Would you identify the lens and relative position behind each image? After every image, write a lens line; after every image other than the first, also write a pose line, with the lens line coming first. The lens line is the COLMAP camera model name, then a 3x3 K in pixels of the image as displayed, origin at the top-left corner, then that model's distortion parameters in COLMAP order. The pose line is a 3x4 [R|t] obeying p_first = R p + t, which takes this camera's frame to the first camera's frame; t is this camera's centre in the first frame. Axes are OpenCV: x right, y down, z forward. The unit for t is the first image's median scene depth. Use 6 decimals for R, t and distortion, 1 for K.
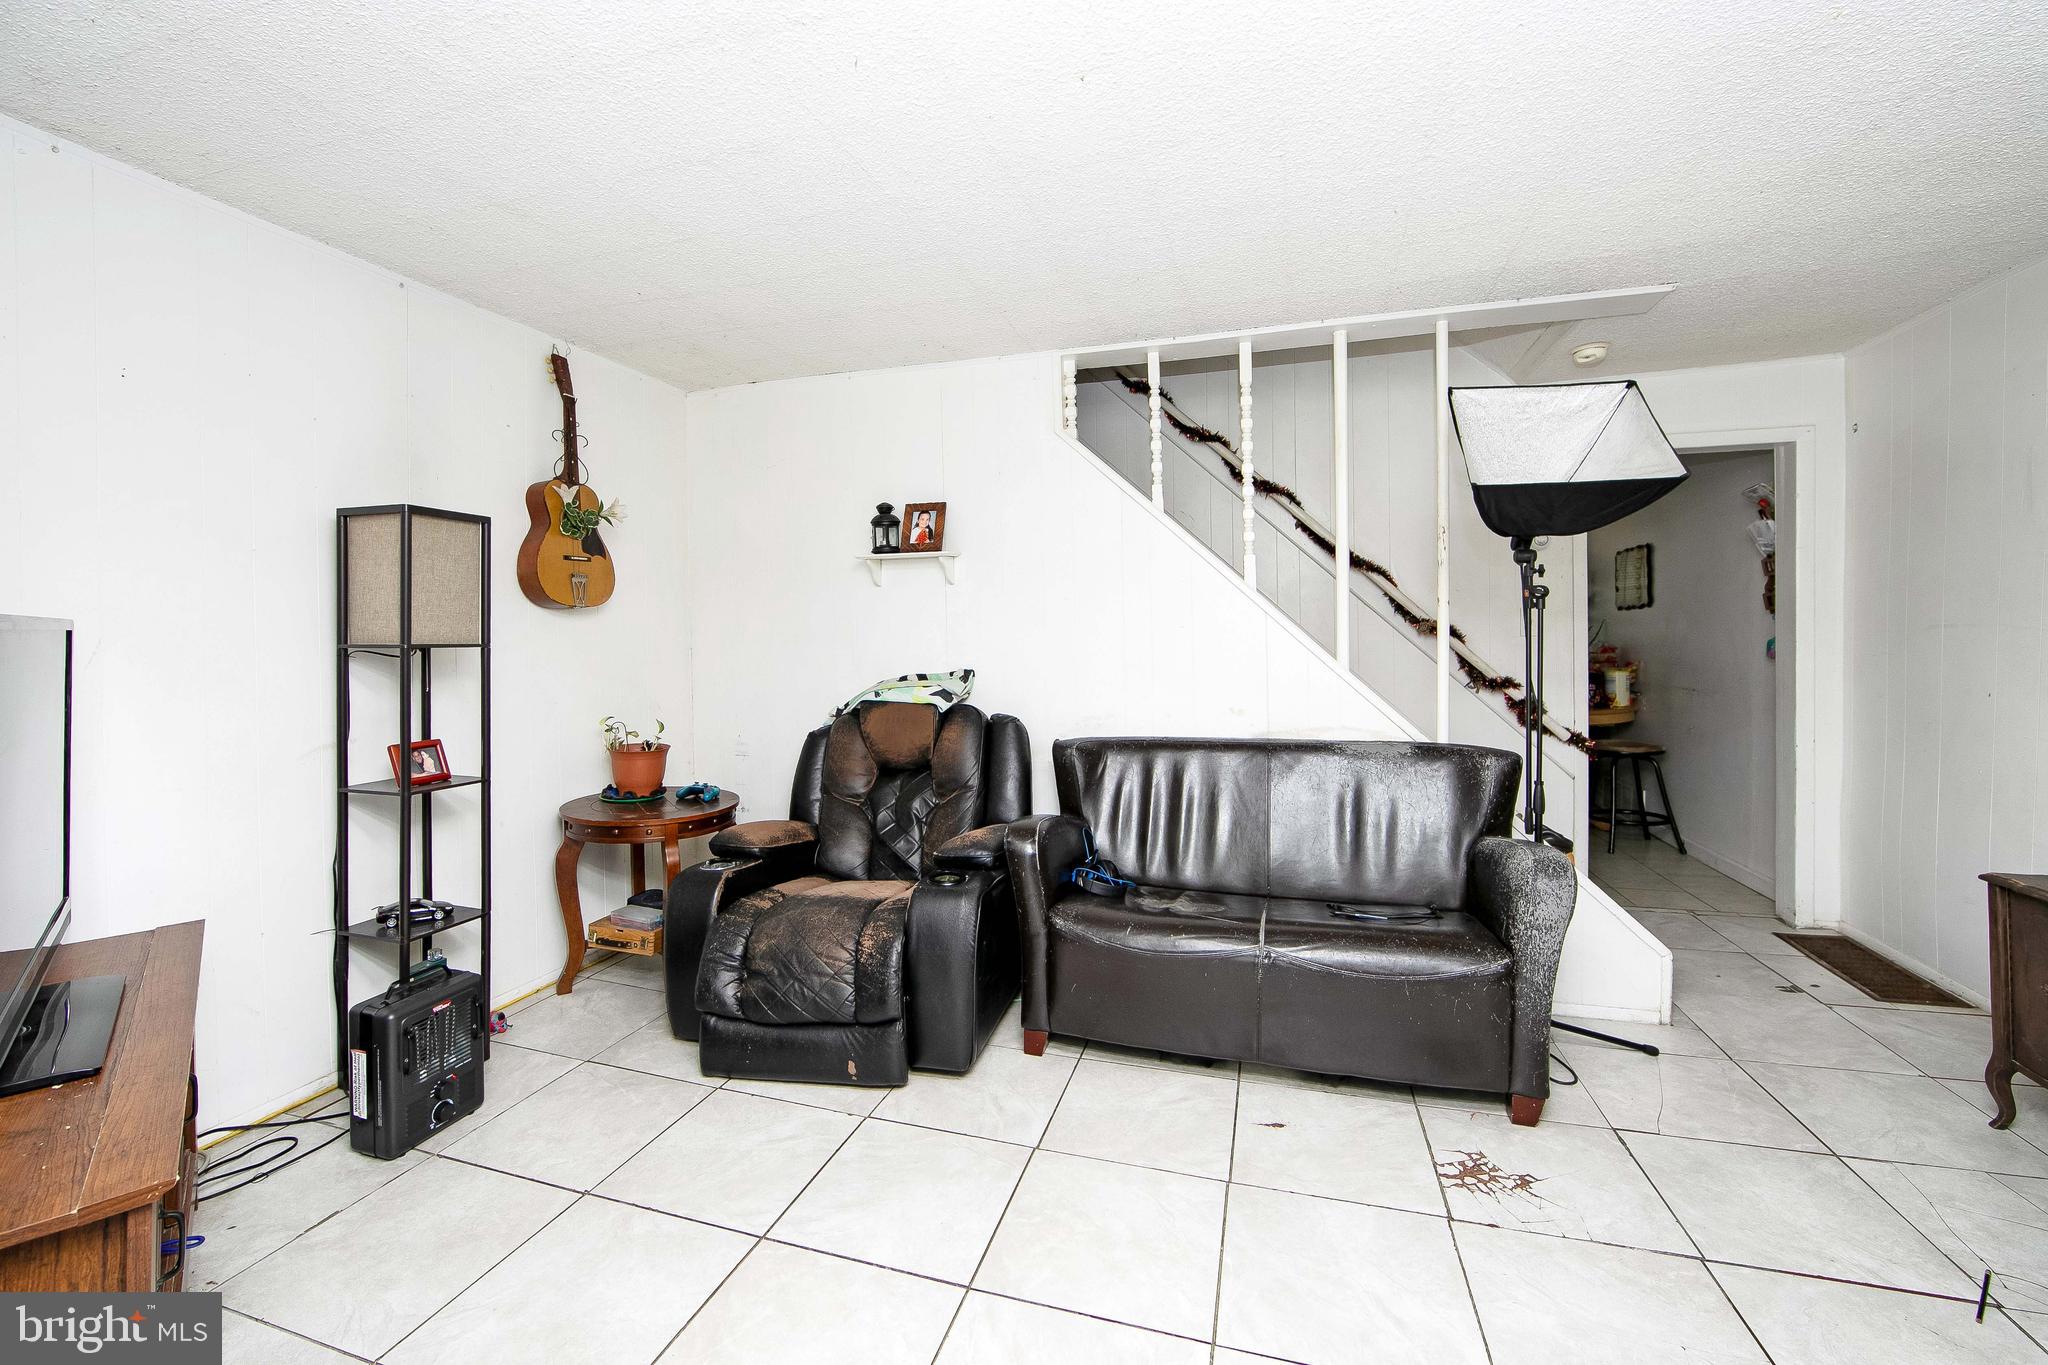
lens RADIAL K [[815.8, 0, 1035.7], [0, 815.8, 644.0], [0, 0, 1]] dist [-0.015988, 0.003746]
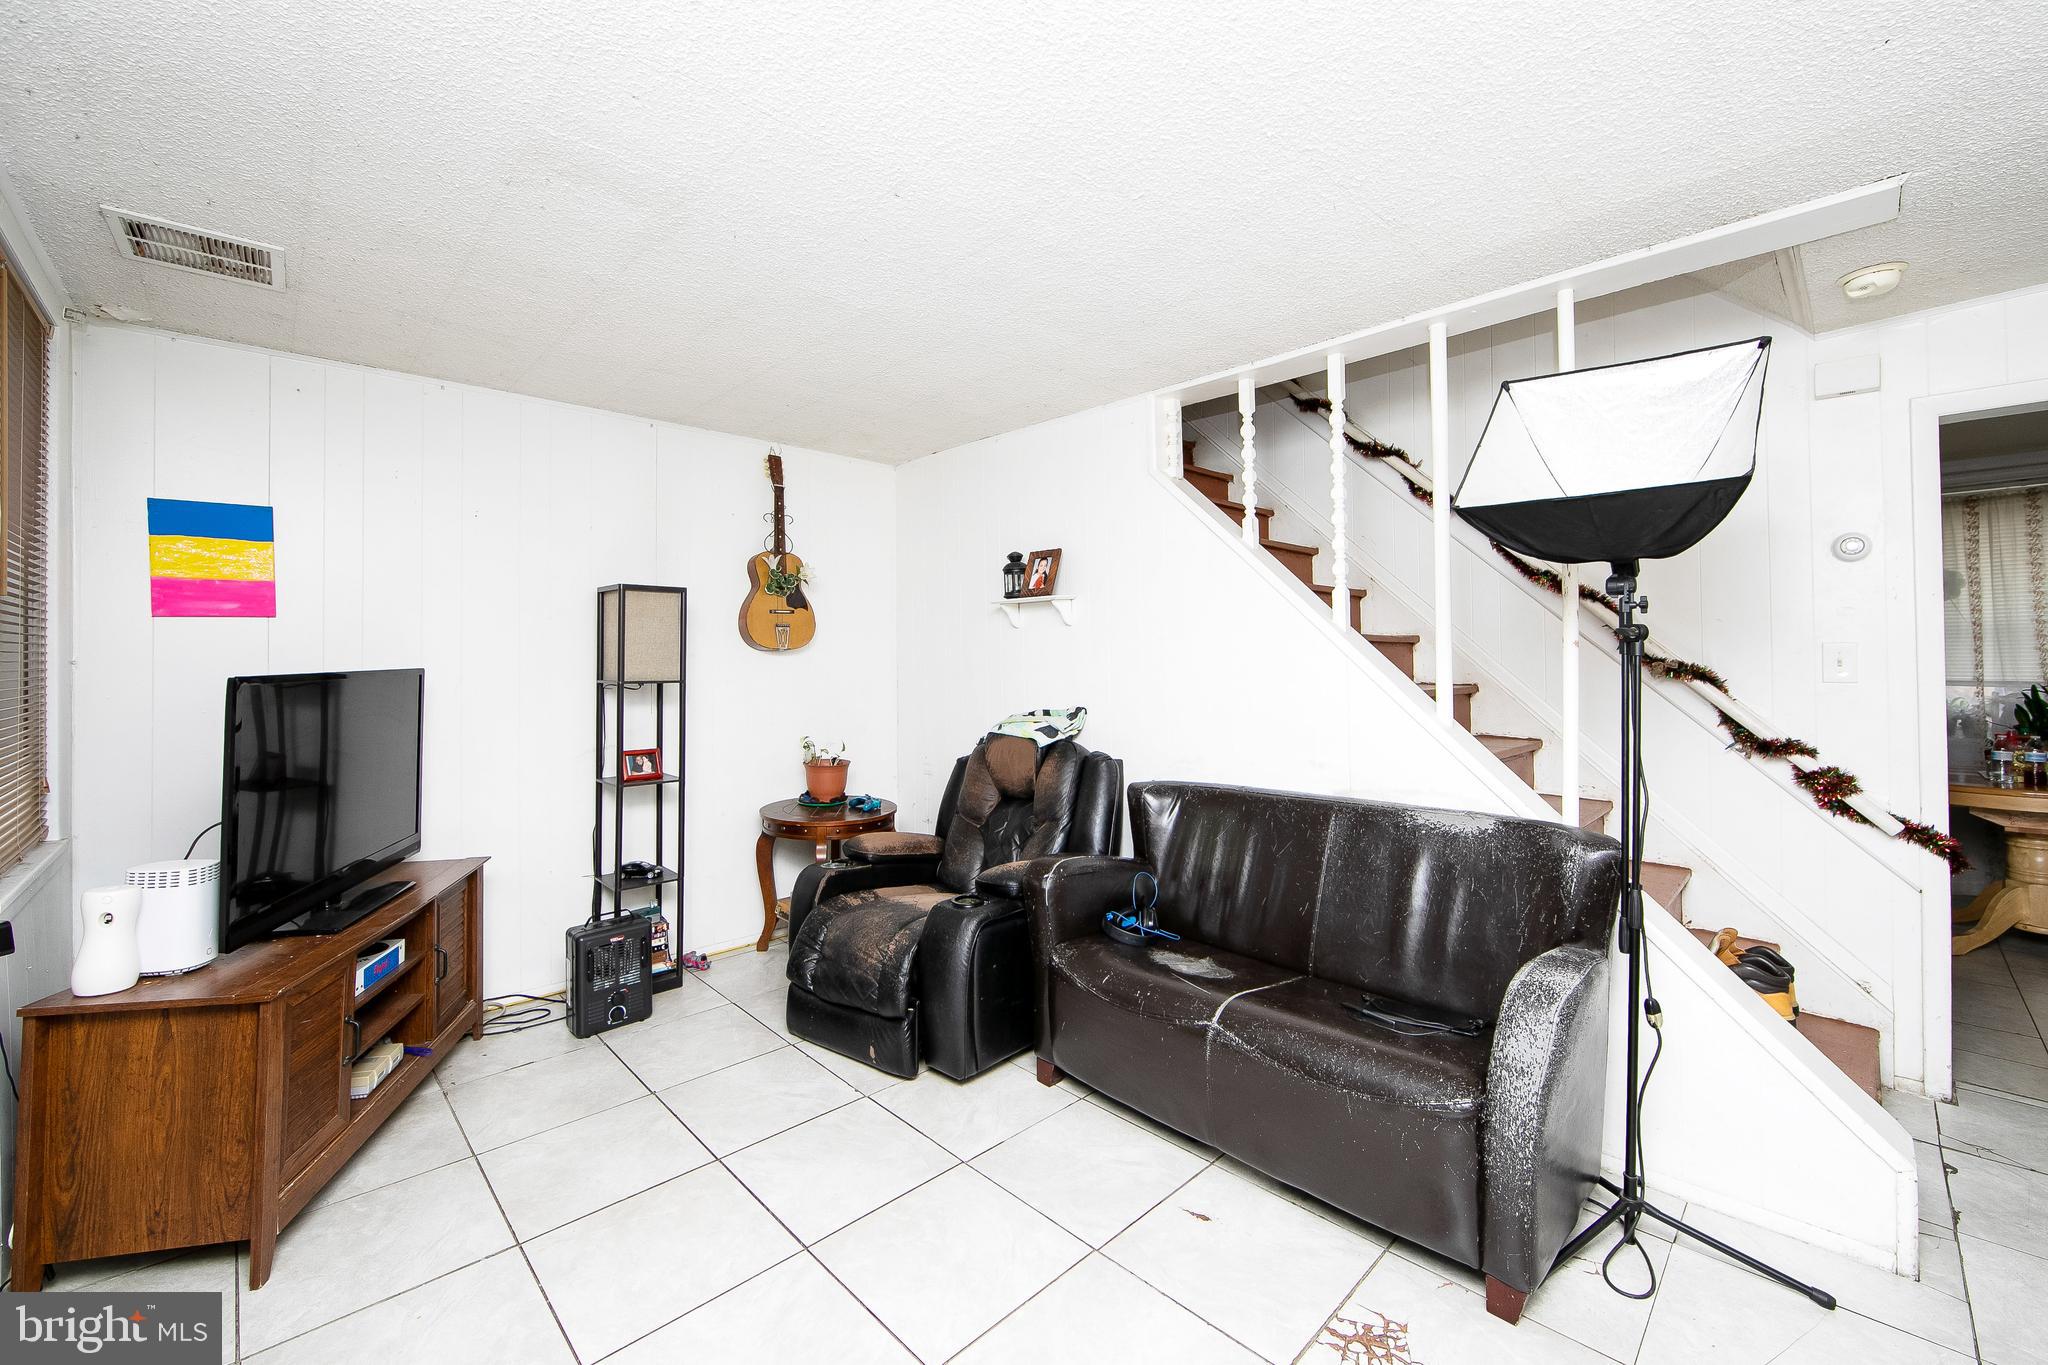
lens RADIAL K [[815.8, 0, 1033.6], [0, 815.8, 649.8], [0, 0, 1]] dist [-0.015988, 0.003746]
pose [[0.882008, -0.001842, -0.471231, 0.383068], [-0.007293, 0.999819, -0.017558, -0.025004], [0.471178, 0.018923, 0.881835, 0.054701]]
